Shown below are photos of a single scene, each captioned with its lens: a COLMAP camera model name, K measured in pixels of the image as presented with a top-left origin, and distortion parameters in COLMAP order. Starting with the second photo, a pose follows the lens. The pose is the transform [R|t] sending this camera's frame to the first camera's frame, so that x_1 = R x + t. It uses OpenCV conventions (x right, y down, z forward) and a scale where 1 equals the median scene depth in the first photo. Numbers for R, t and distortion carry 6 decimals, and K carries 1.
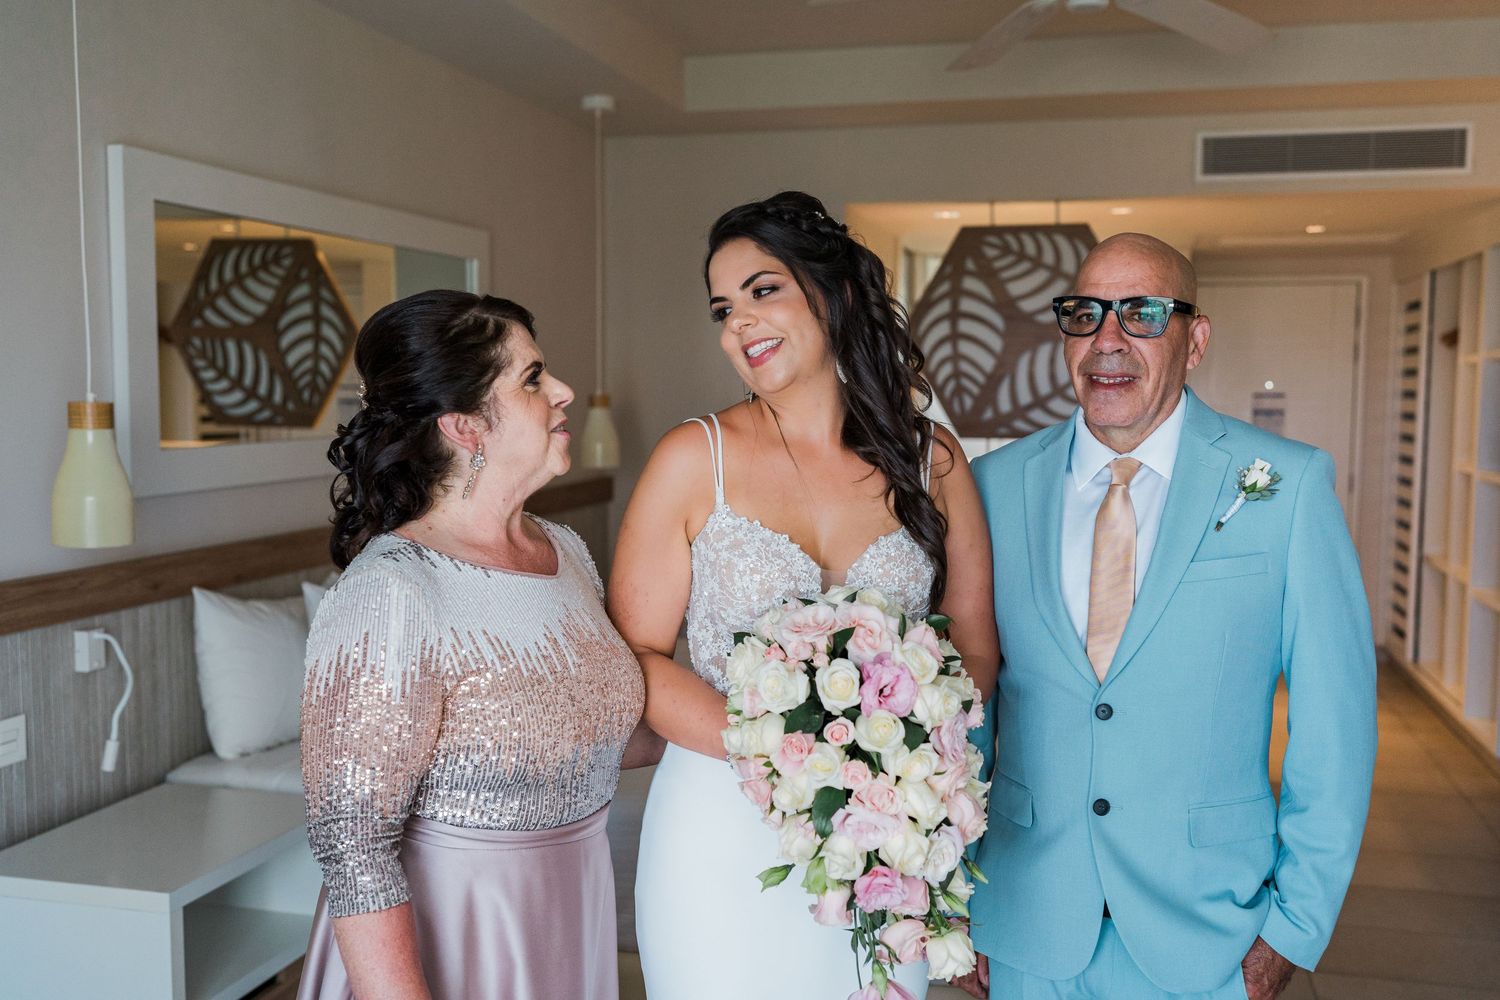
lens RADIAL K [[1461.6, 0, 726.3], [0, 1461.6, 503.7], [0, 0, 1]] dist [-0.004610, -0.002959]
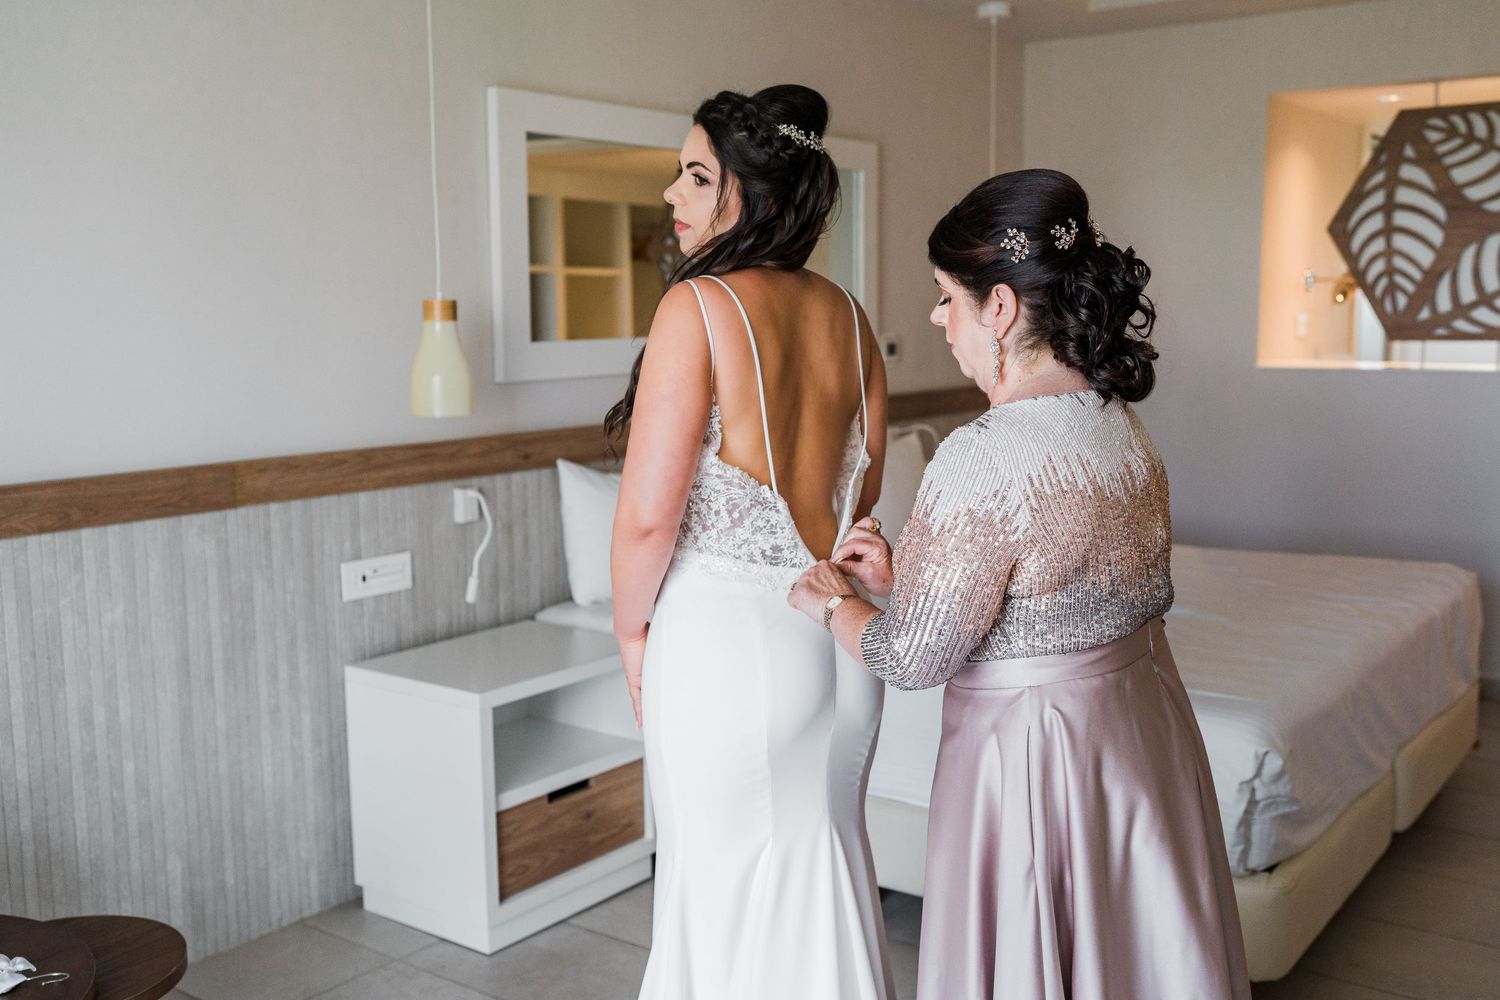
lens RADIAL K [[1461.6, 0, 726.3], [0, 1461.6, 503.7], [0, 0, 1]] dist [-0.004610, -0.002959]
pose [[0.920343, 0.038245, -0.389239, 0.139721], [-0.017718, 0.998263, 0.056191, 0.014849], [0.390712, -0.044818, 0.919421, -0.026162]]
